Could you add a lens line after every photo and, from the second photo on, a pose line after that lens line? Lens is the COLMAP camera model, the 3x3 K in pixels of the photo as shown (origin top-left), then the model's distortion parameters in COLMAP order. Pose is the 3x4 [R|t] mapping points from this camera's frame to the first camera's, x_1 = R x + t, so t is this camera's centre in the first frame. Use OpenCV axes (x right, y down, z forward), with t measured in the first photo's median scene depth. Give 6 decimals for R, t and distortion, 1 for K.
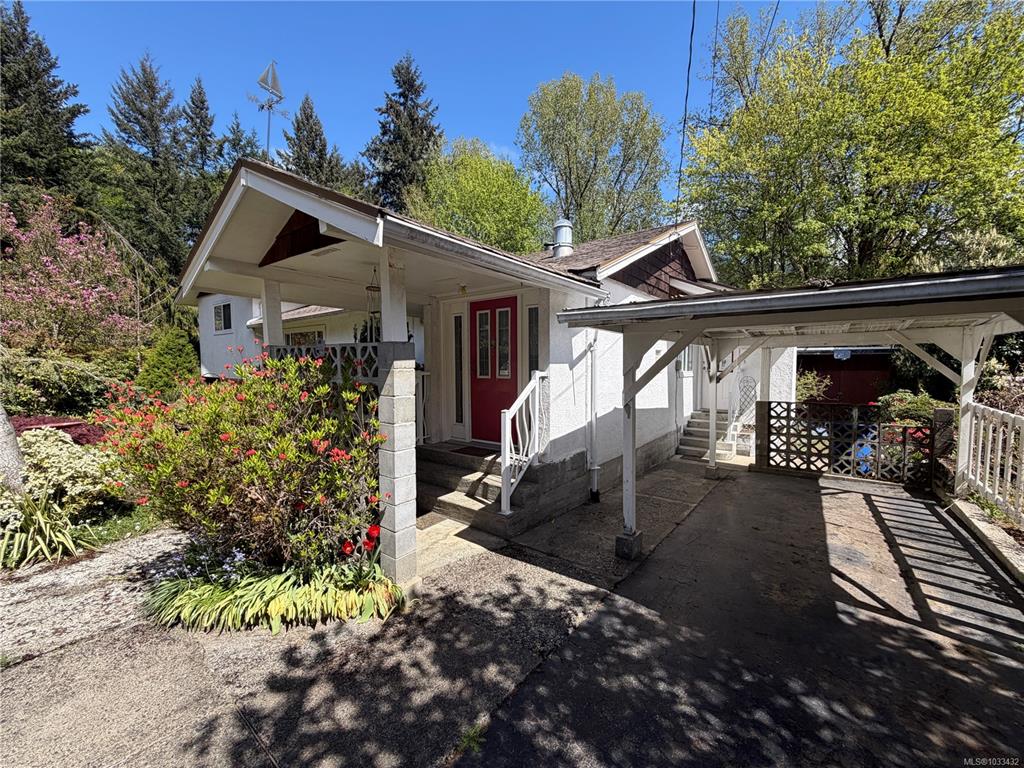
lens RADIAL K [[405.7, 0, 516.0], [0, 405.7, 382.1], [0, 0, 1]] dist [0.000021, 0.000257]
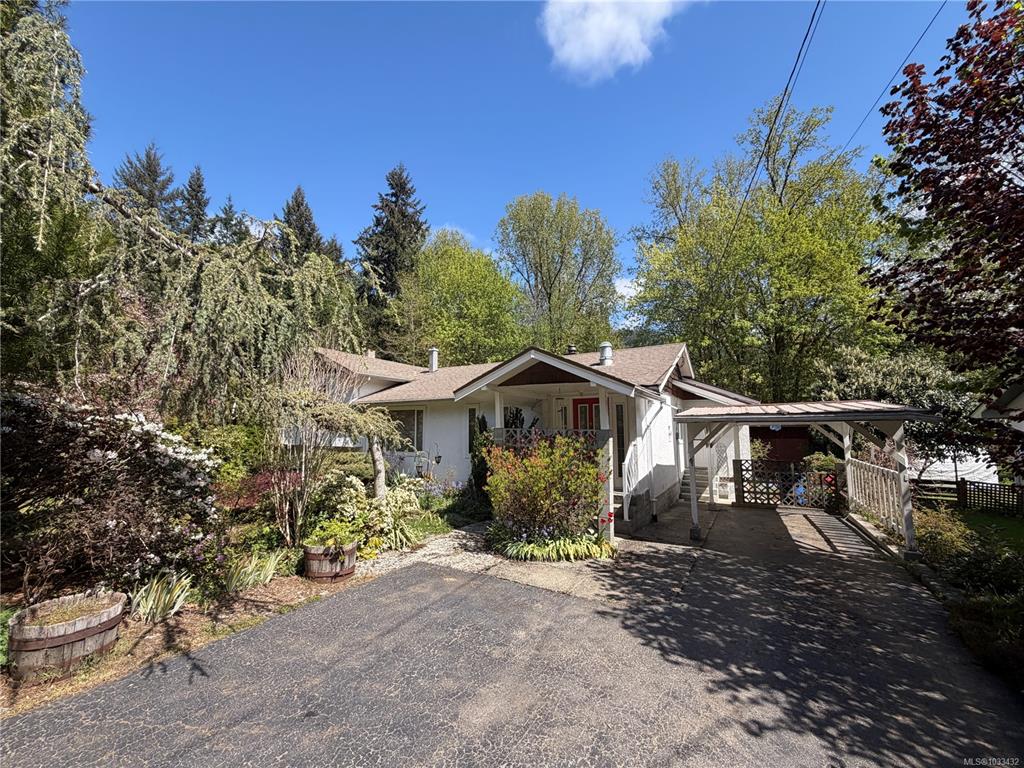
lens RADIAL K [[405.7, 0, 508.5], [0, 405.7, 388.3], [0, 0, 1]] dist [0.000021, 0.000257]
pose [[0.993704, 0.013098, 0.111273, -0.440443], [0.003056, 0.989605, -0.143779, -0.003454], [-0.112000, 0.143213, 0.983334, -0.474470]]
